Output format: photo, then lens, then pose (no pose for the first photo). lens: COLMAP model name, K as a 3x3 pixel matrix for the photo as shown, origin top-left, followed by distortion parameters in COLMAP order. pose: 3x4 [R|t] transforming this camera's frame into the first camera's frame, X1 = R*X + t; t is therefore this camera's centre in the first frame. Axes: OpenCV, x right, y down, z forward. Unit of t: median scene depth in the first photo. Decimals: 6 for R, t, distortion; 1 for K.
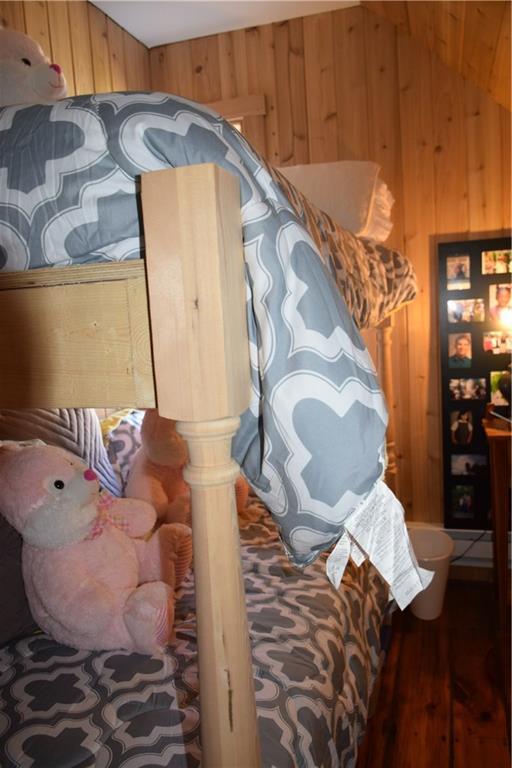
lens RADIAL K [[590.0, 0, 256.9], [0, 590.0, 384.5], [0, 0, 1]] dist [-0.020034, -0.001253]
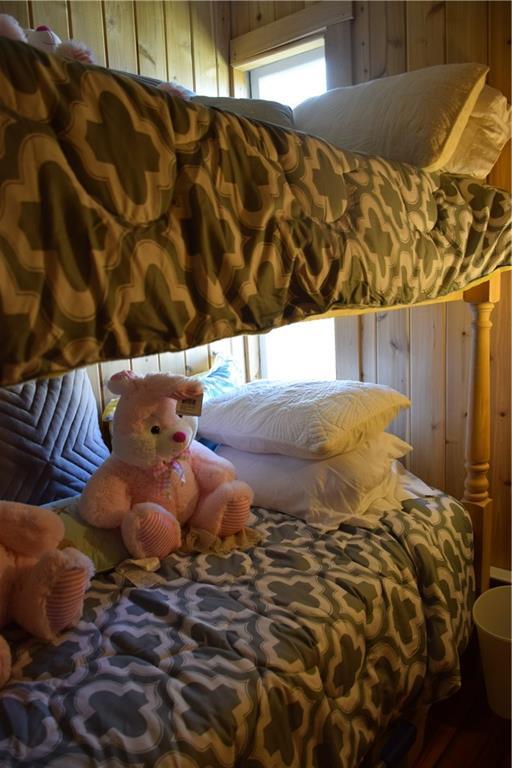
lens RADIAL K [[590.0, 0, 255.8], [0, 590.0, 383.7], [0, 0, 1]] dist [-0.020034, -0.001253]
pose [[0.926495, 0.081732, -0.367324, 0.228323], [-0.060717, 0.995807, 0.068429, -0.032318], [0.371377, -0.041096, 0.927572, 0.238075]]
